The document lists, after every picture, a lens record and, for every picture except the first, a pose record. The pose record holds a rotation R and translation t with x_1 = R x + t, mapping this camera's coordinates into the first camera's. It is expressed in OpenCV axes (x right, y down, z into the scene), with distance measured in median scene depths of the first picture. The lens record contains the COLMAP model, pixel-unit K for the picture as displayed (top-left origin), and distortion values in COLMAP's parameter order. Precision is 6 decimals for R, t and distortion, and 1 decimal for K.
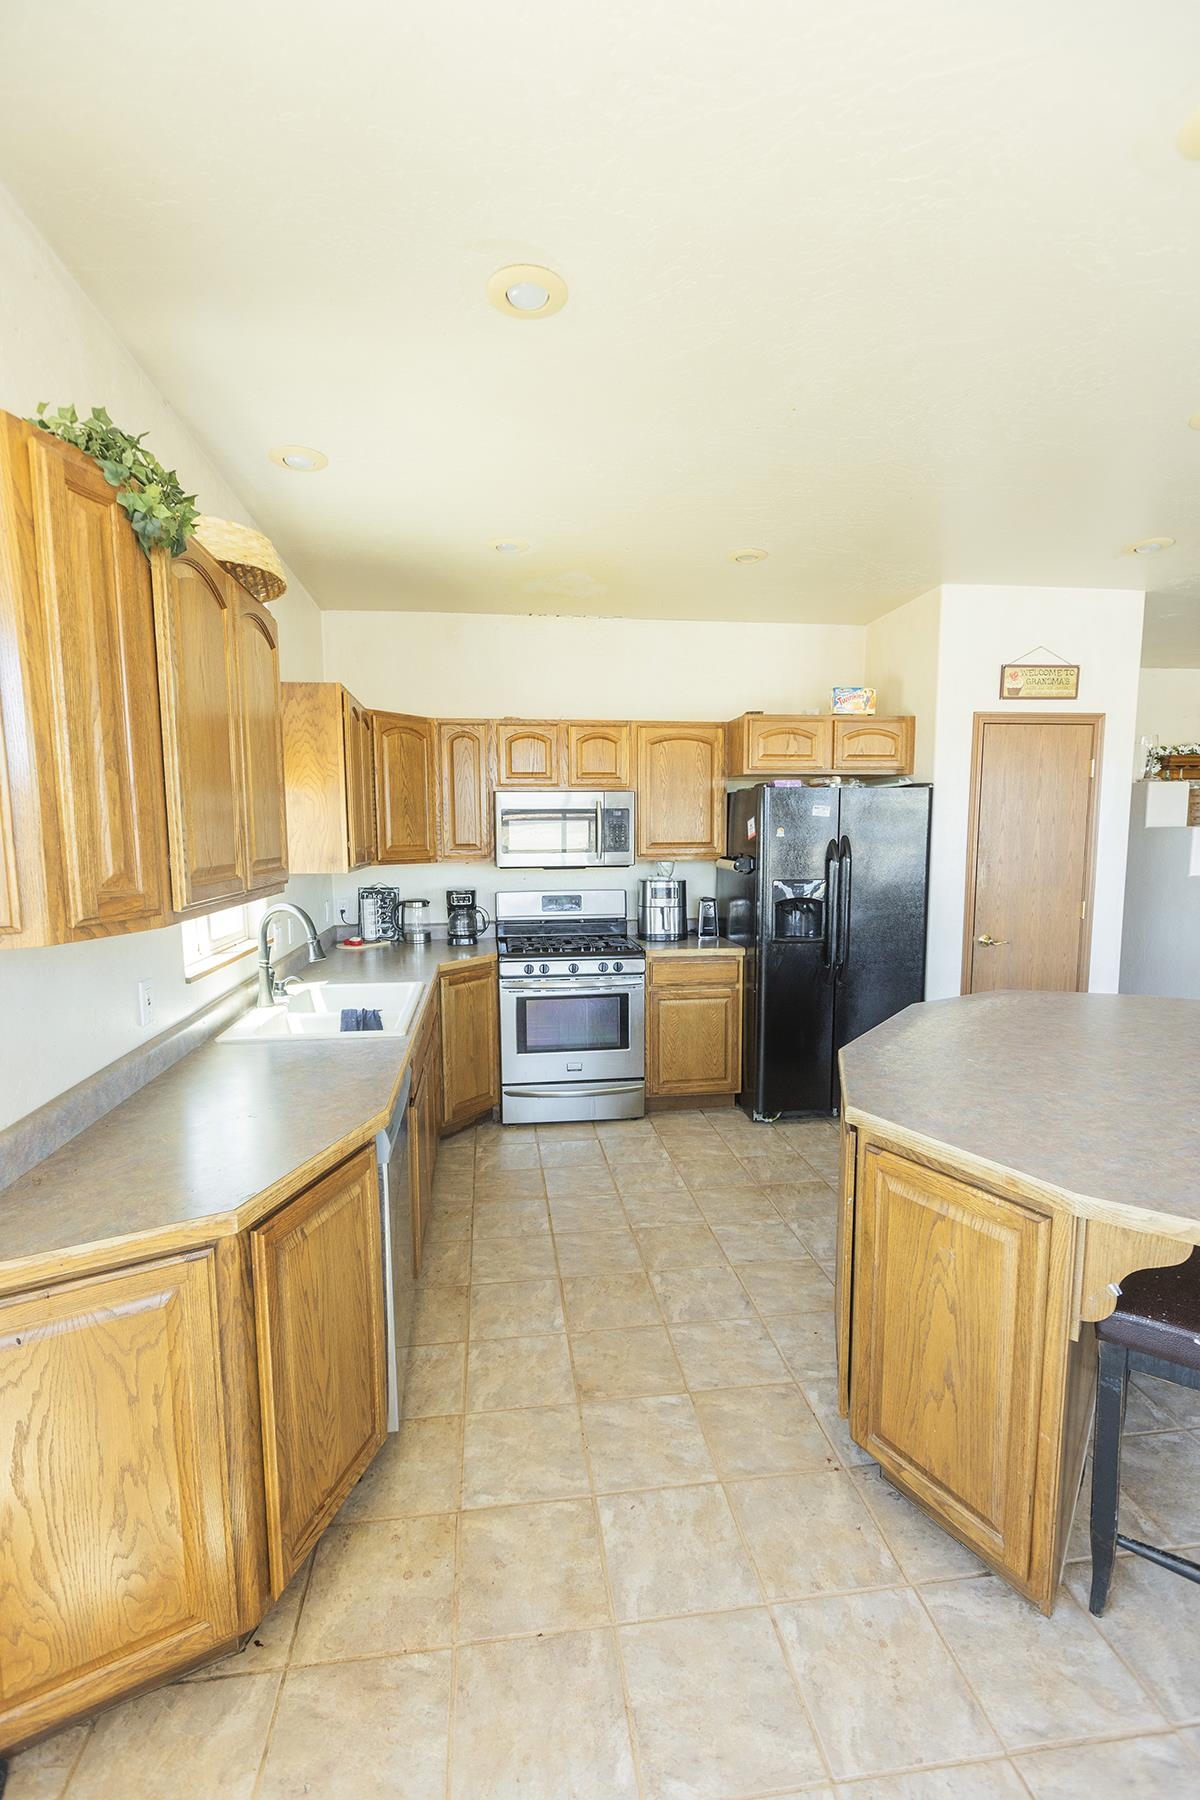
lens RADIAL K [[801.4, 0, 593.3], [0, 801.4, 917.8], [0, 0, 1]] dist [0.003944, -0.001106]
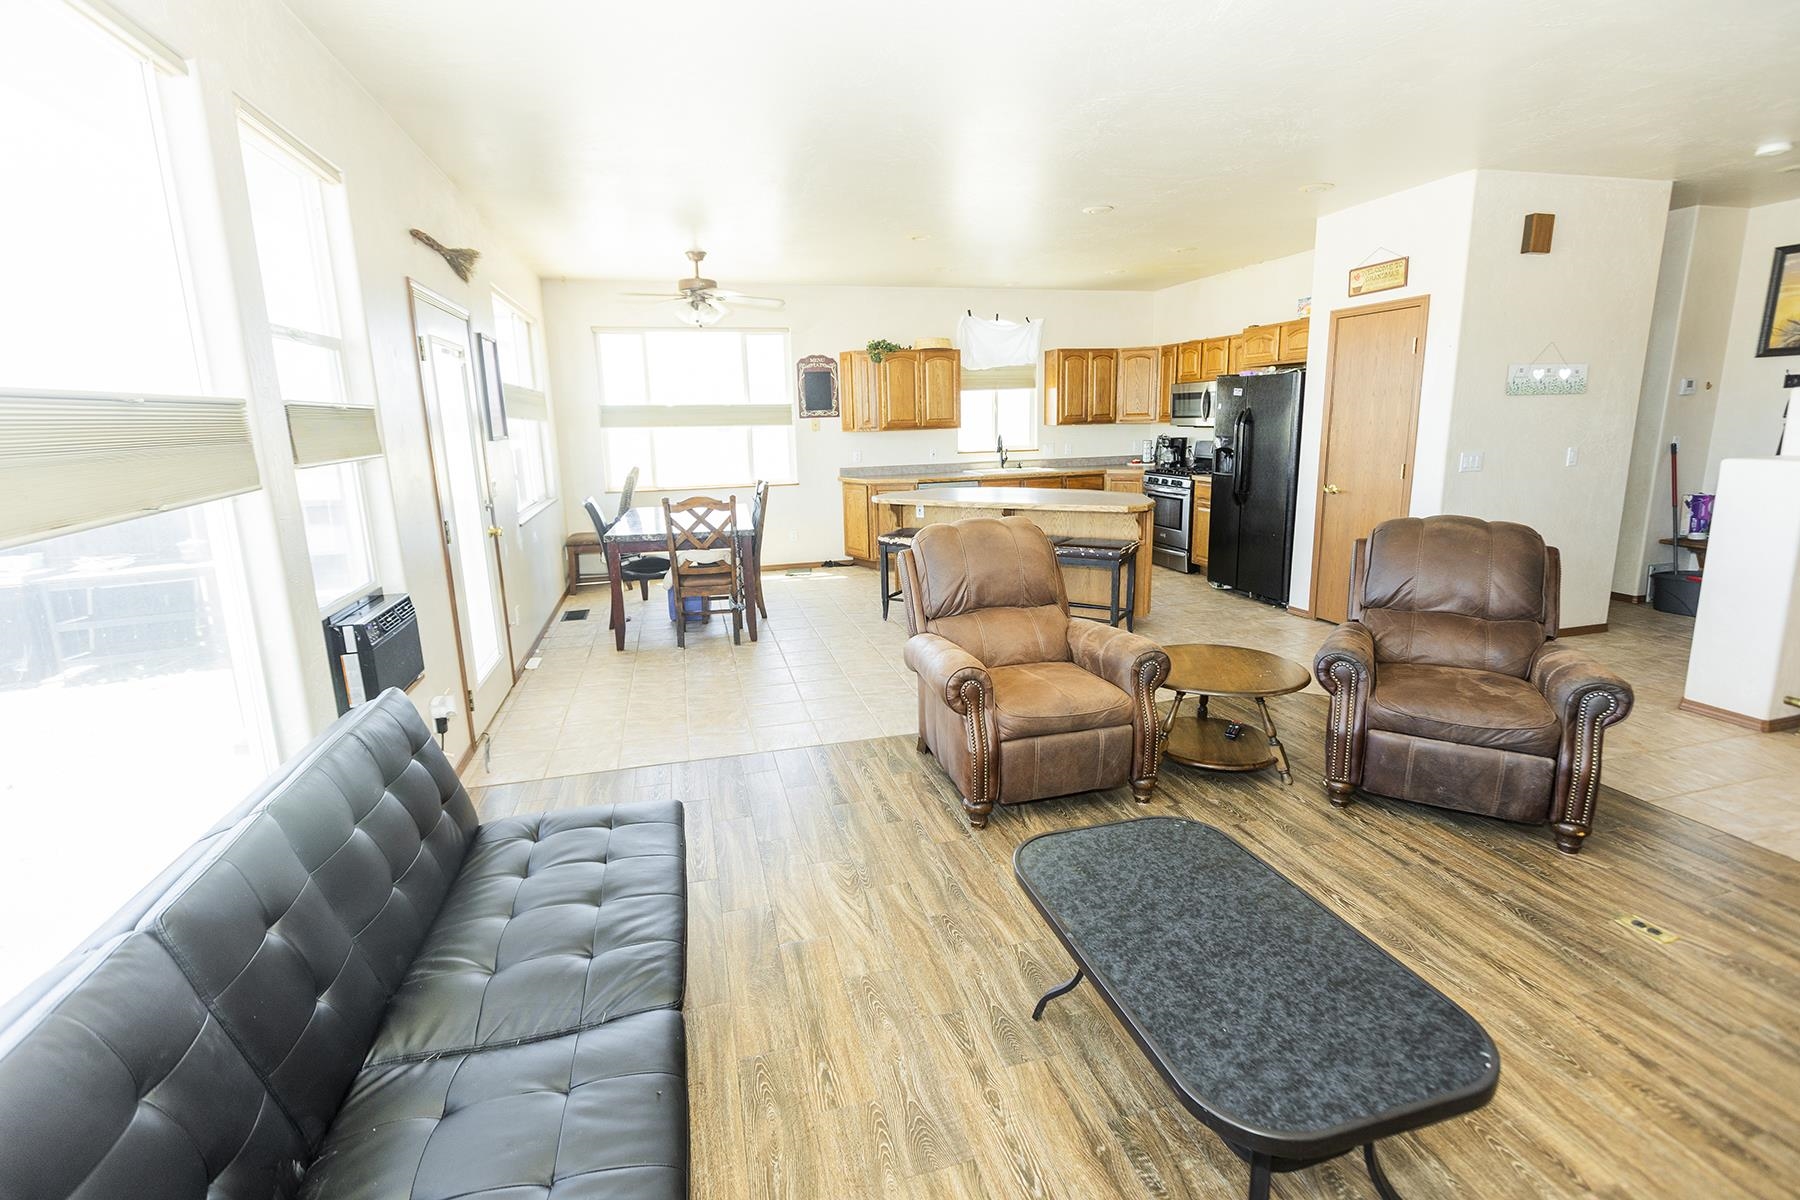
lens RADIAL K [[801.4, 0, 888.8], [0, 801.4, 574.2], [0, 0, 1]] dist [0.003944, -0.001106]
pose [[0.126905, 0.196694, -0.972217, 2.618934], [-0.082537, 0.978837, 0.187260, -0.031747], [0.988475, 0.056479, 0.140454, 0.188464]]
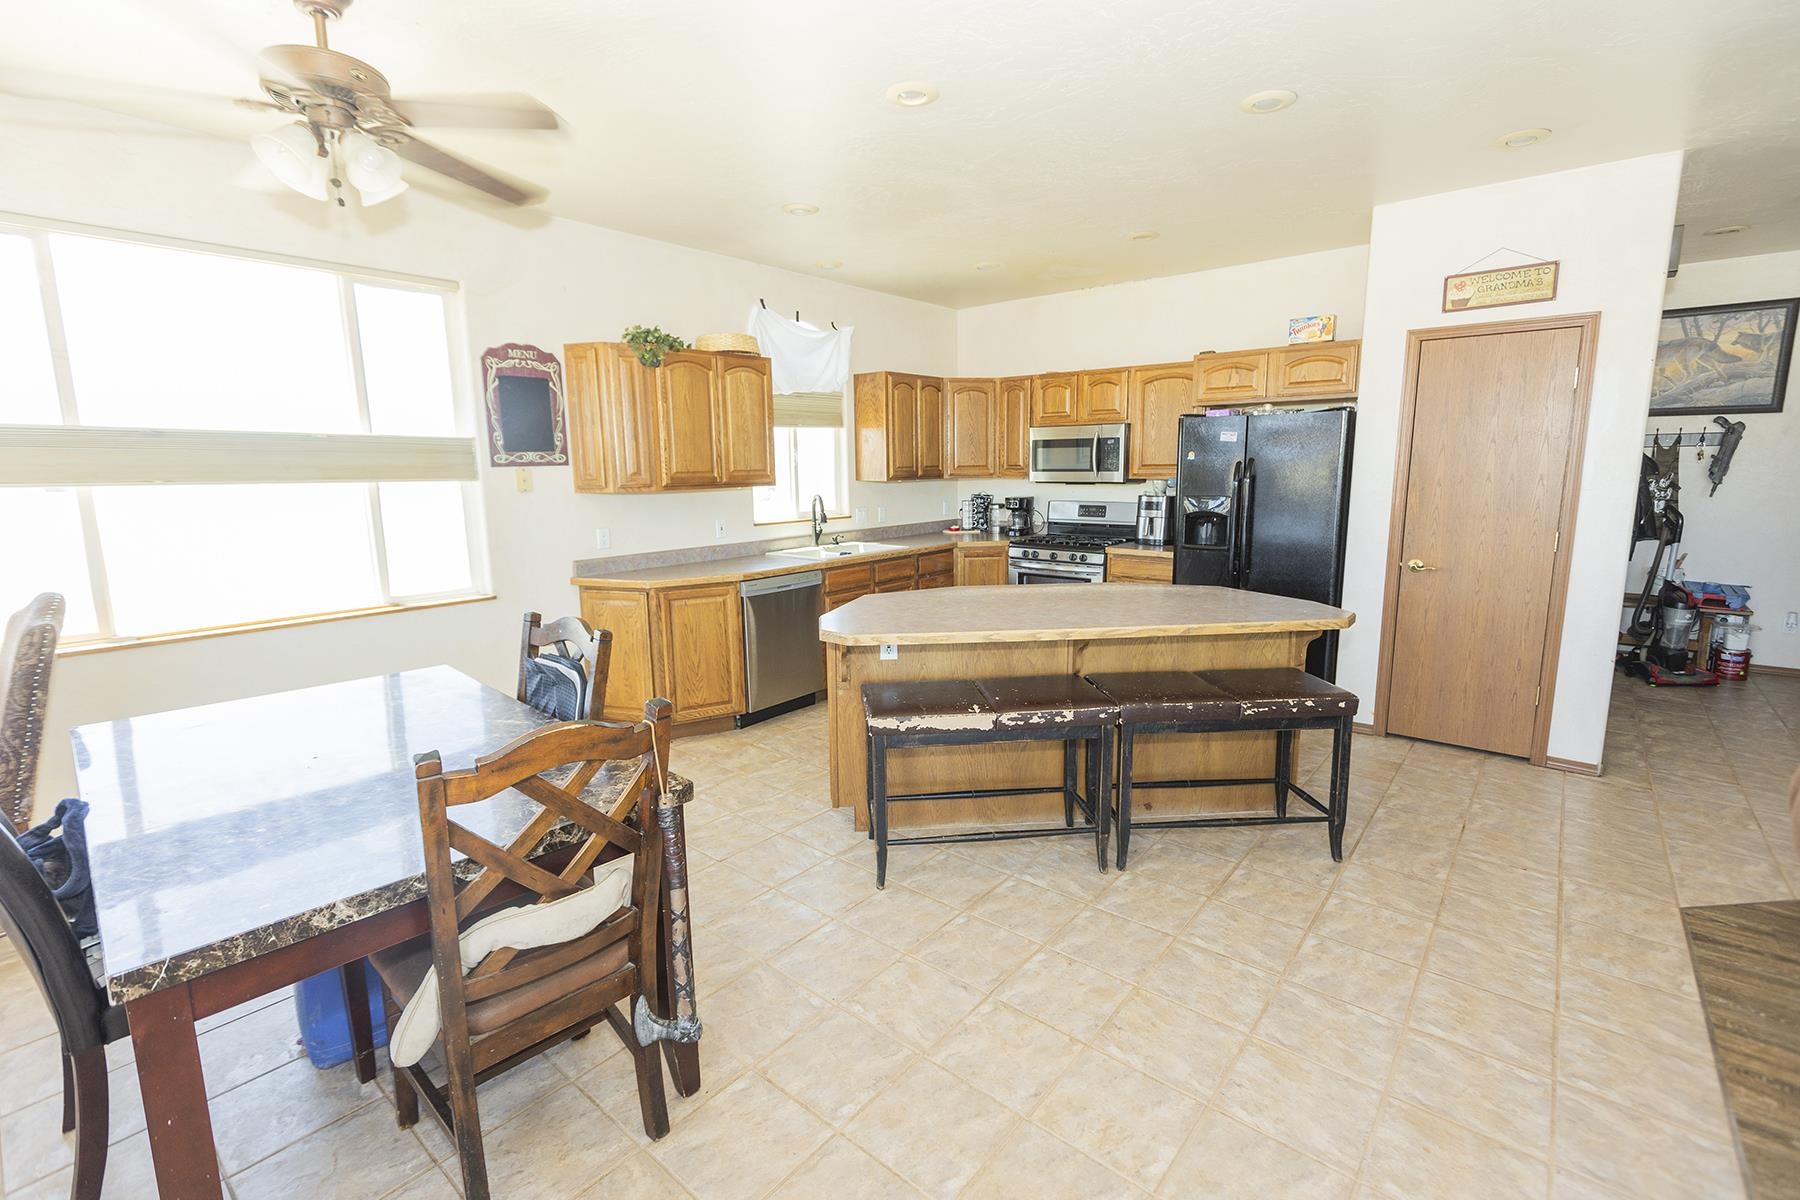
lens RADIAL K [[801.4, 0, 895.4], [0, 801.4, 592.9], [0, 0, 1]] dist [0.003944, -0.001106]
pose [[0.671775, 0.118298, -0.731248, 1.218515], [-0.071749, 0.992915, 0.094715, 0.022326], [0.737272, -0.011161, 0.675503, -0.198103]]
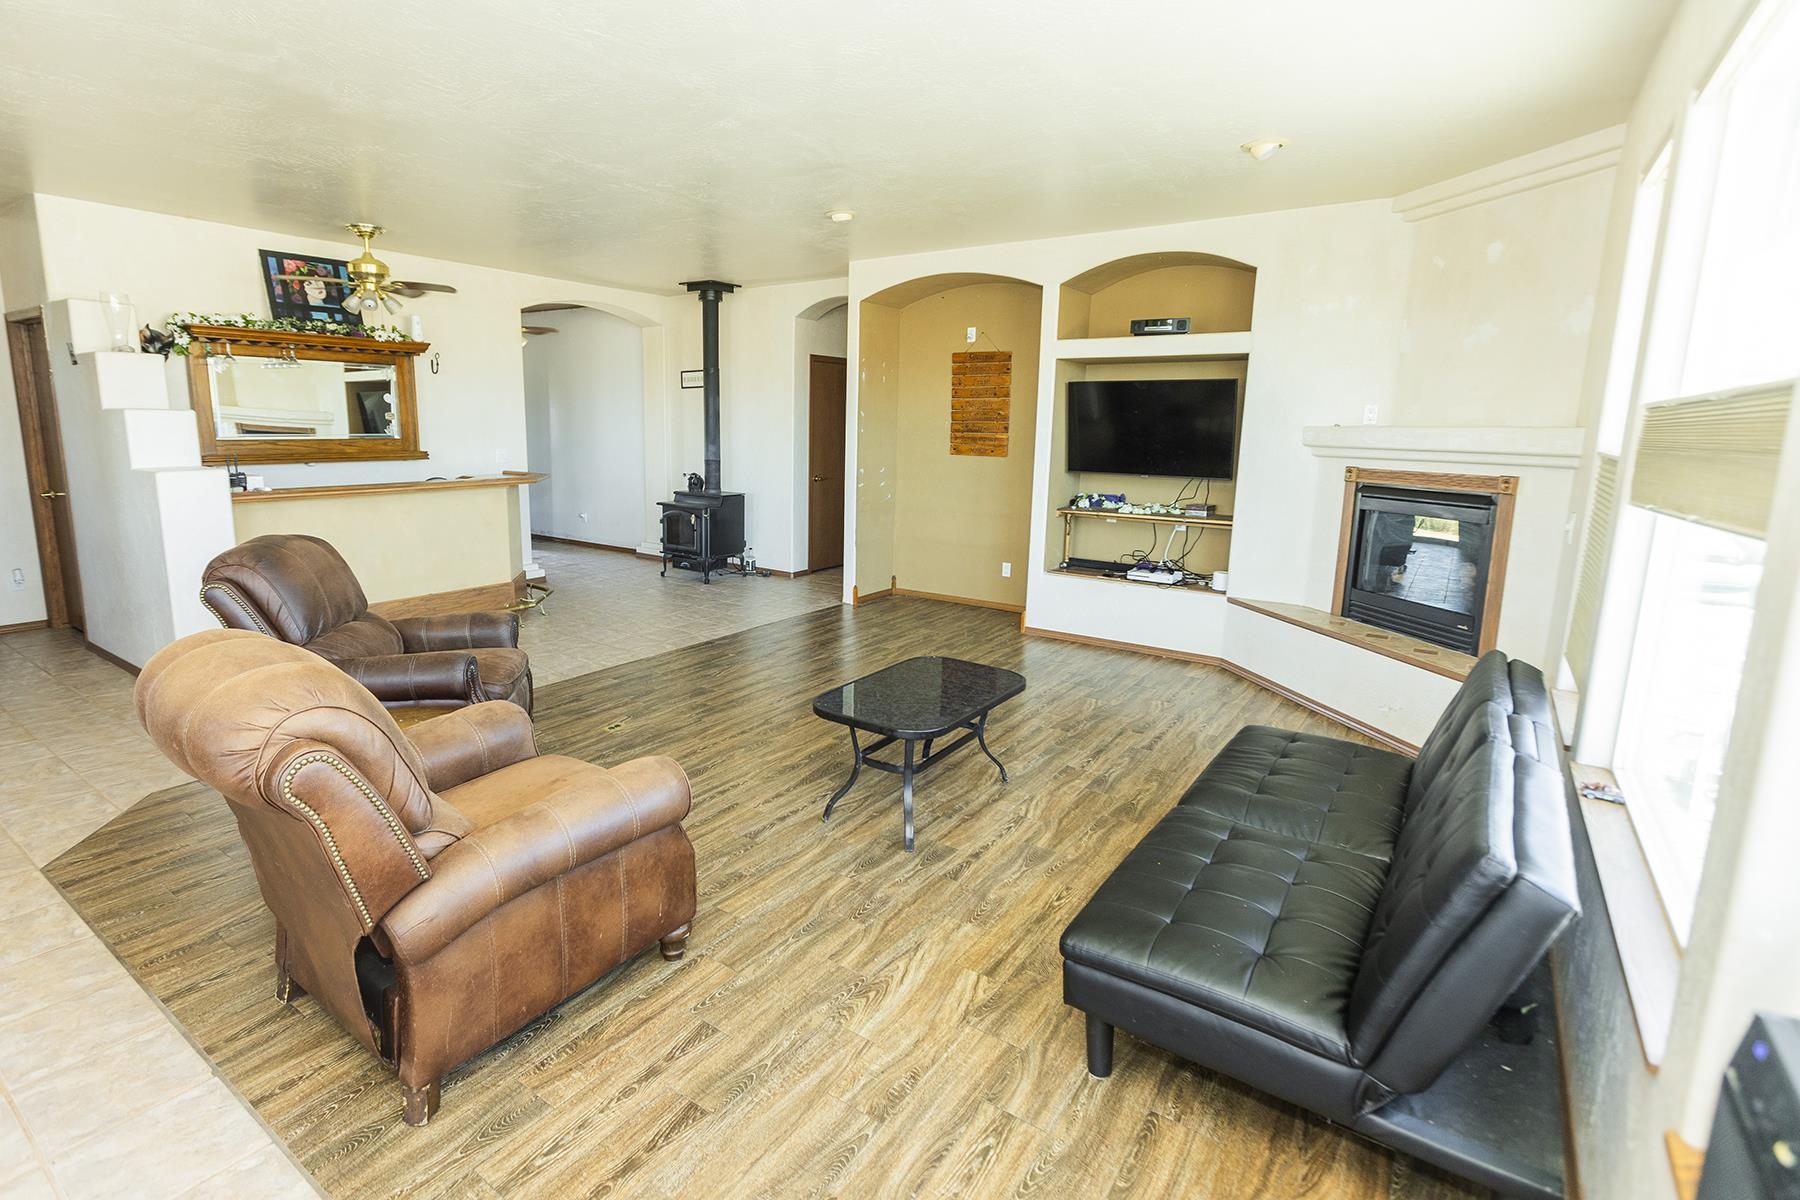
lens RADIAL K [[856.1, 0, 838.0], [0, 856.1, 580.9], [0, 0, 1]] dist [-0.004614, 0.001061]
pose [[0.695198, -0.112731, 0.709924, 1.165671], [0.057873, 0.993198, 0.101040, 0.028807], [-0.716485, -0.029157, 0.696993, -0.253825]]
